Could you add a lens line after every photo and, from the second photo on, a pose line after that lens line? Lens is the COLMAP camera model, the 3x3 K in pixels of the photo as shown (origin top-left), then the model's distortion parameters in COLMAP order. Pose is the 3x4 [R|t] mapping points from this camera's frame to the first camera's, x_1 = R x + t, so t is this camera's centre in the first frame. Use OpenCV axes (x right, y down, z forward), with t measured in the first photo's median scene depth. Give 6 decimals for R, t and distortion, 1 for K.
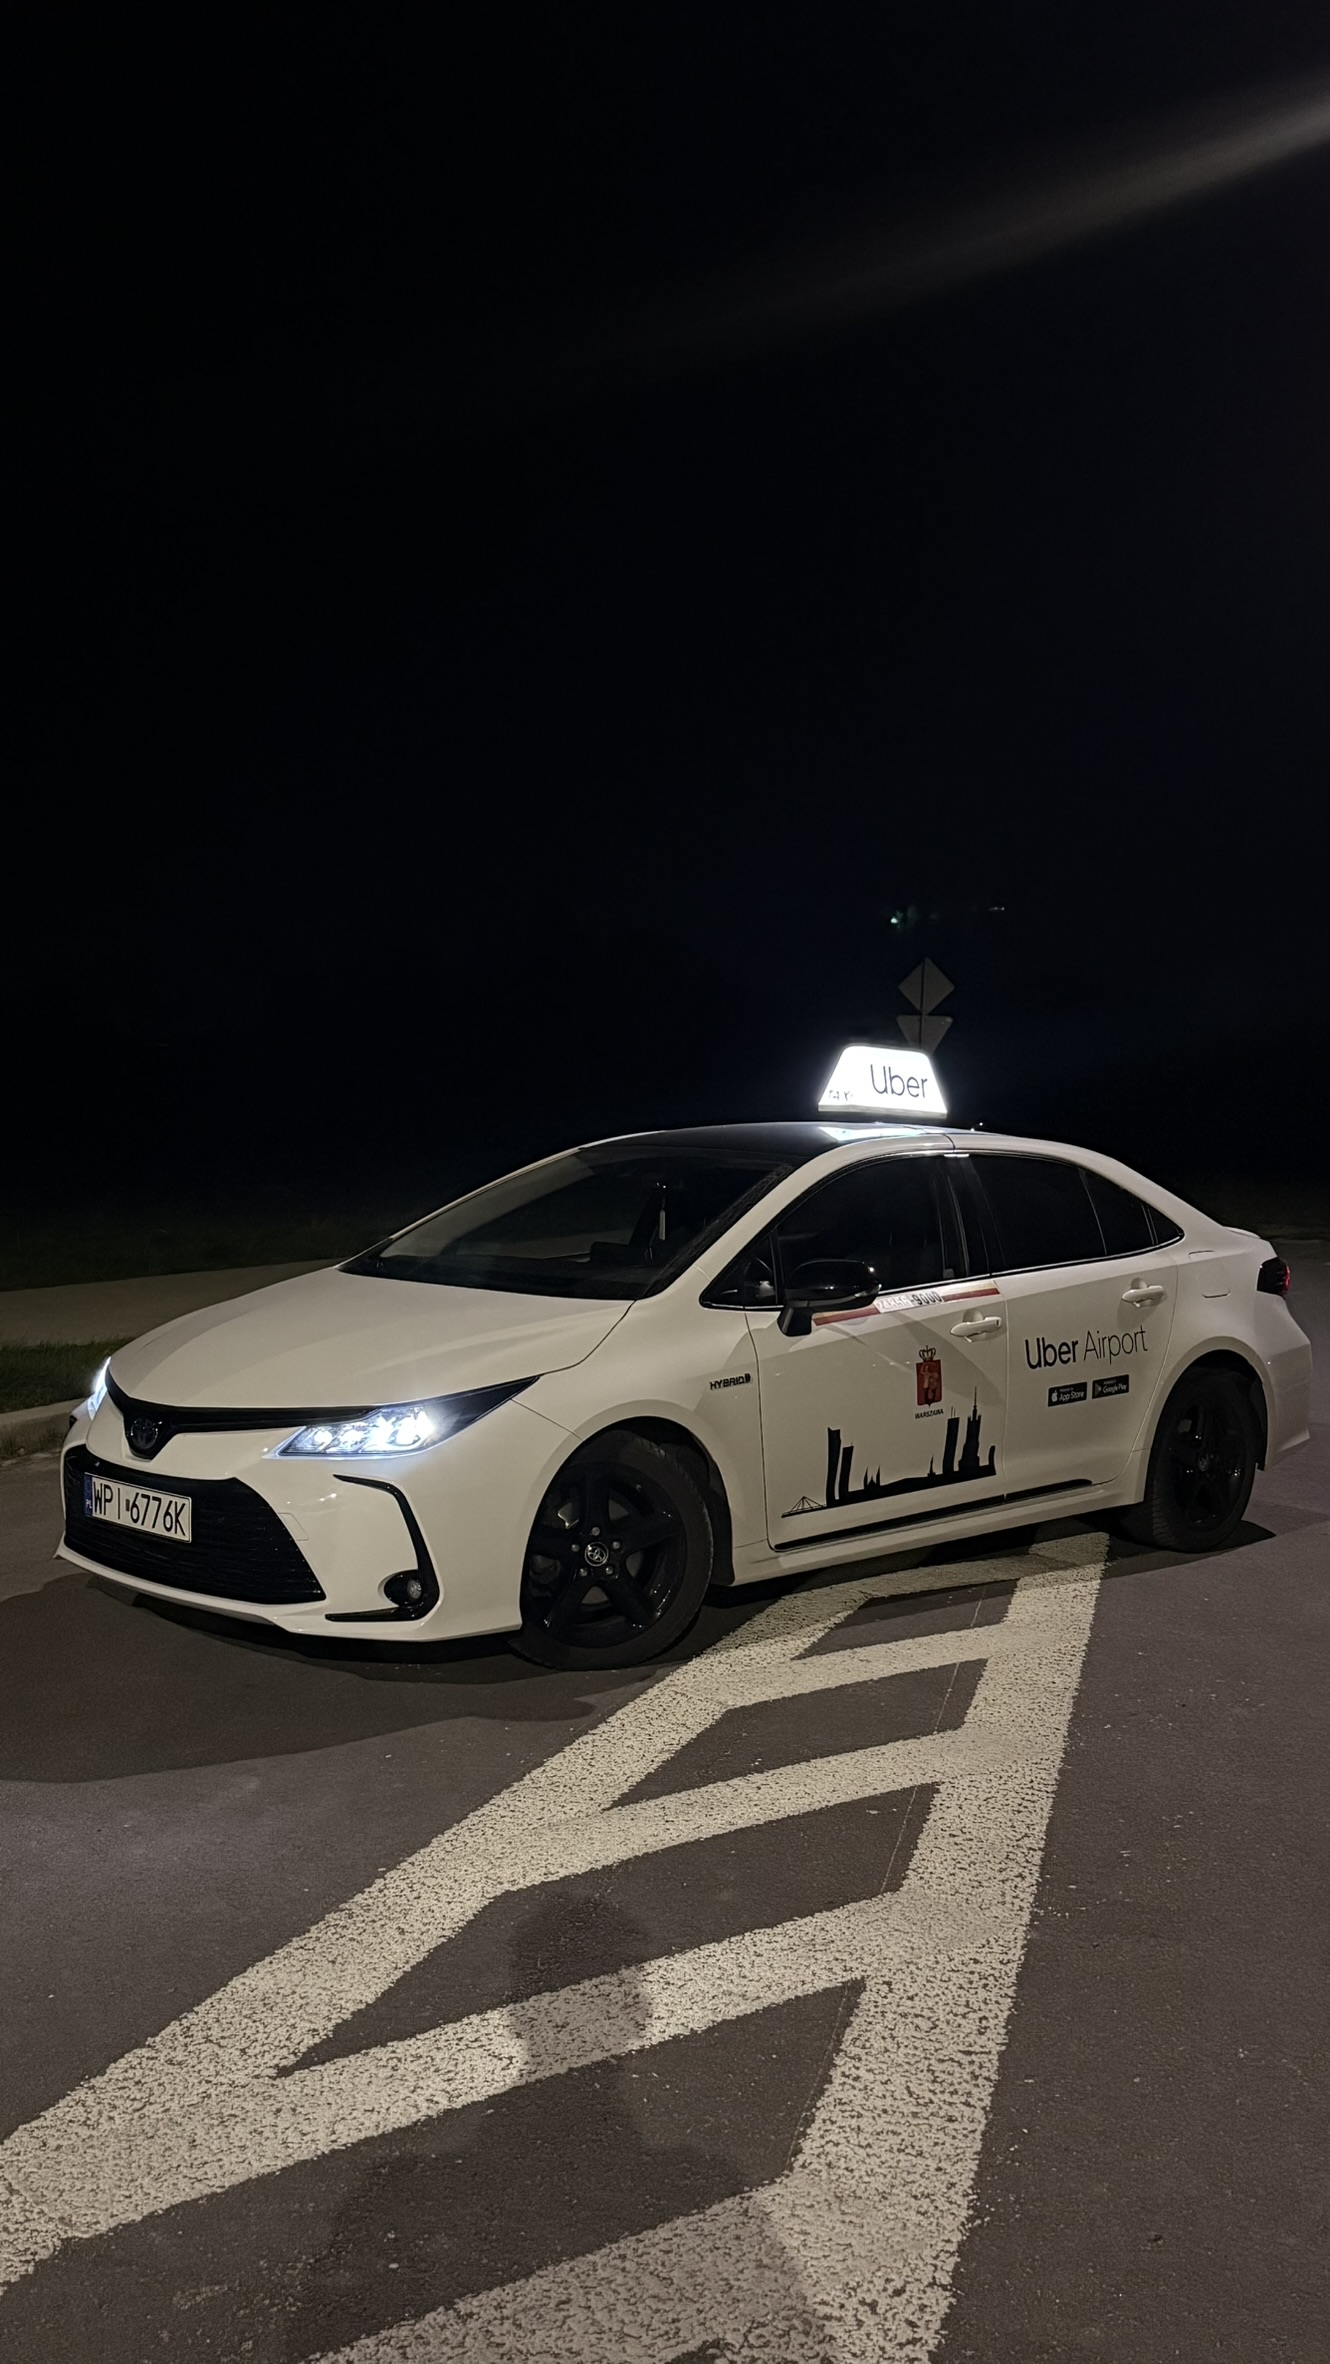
lens RADIAL K [[2132.9, 0, 665.0], [0, 2132.9, 1182.0], [0, 0, 1]] dist [0.113697, -0.001388]
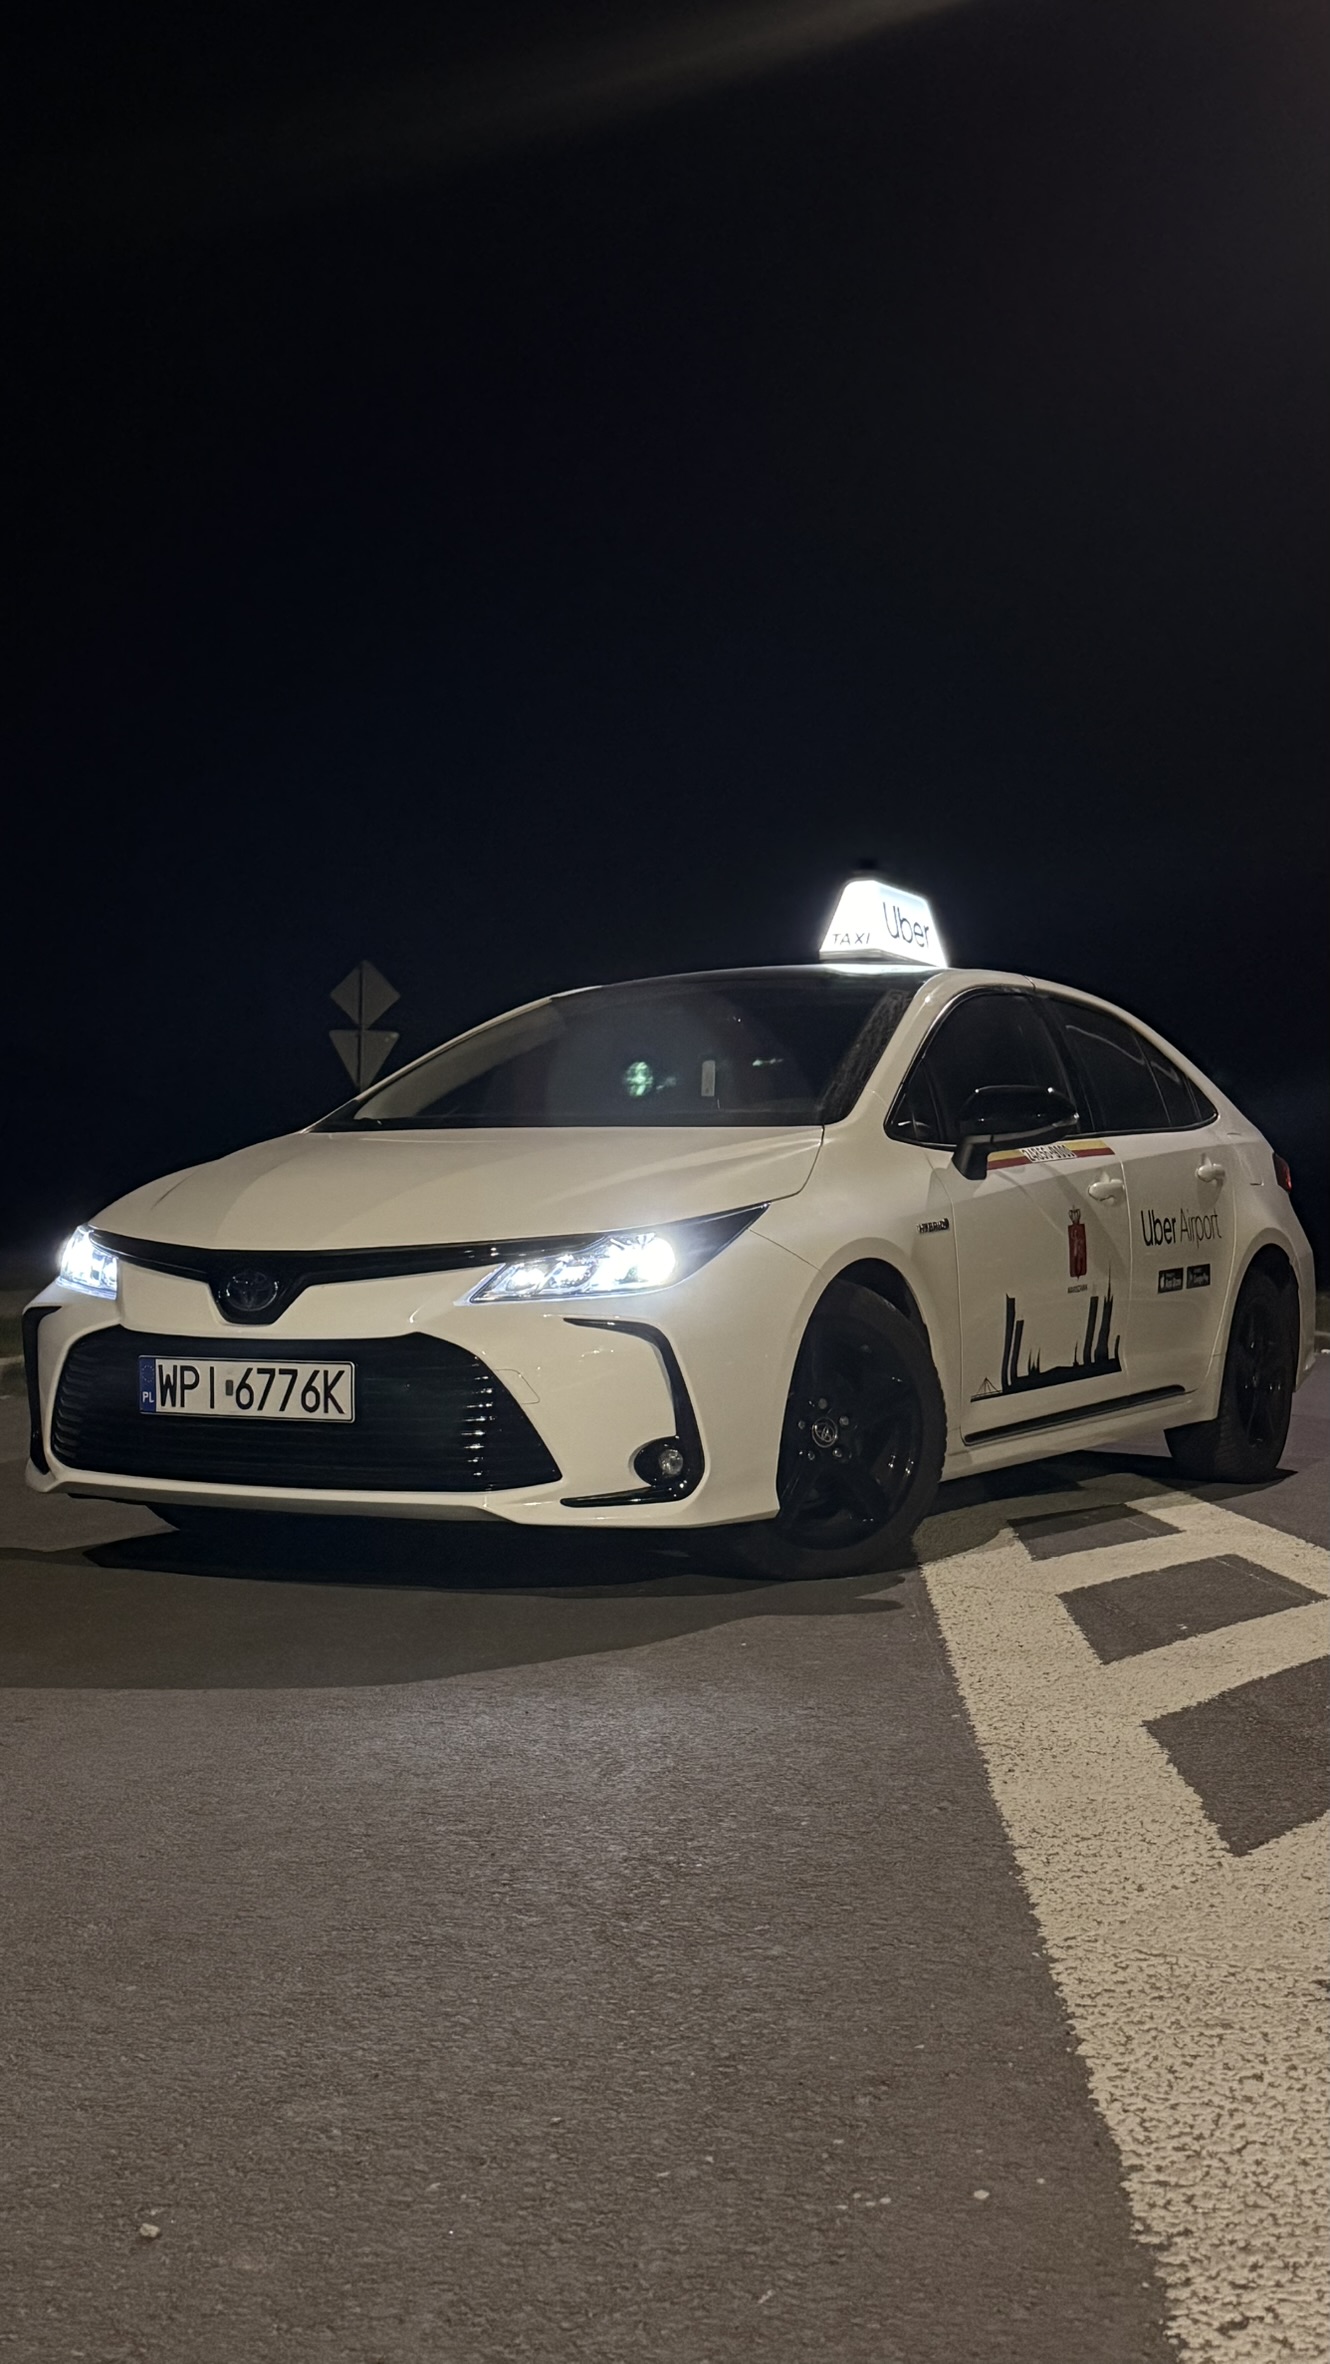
lens RADIAL K [[2635.1, 0, 657.3], [0, 2635.1, 1210.2], [0, 0, 1]] dist [0.091890, -0.000387]
pose [[0.960864, -0.013998, 0.276668, -0.331530], [0.021108, 0.999519, -0.022737, 0.103904], [-0.276216, 0.027687, 0.960697, 0.072656]]
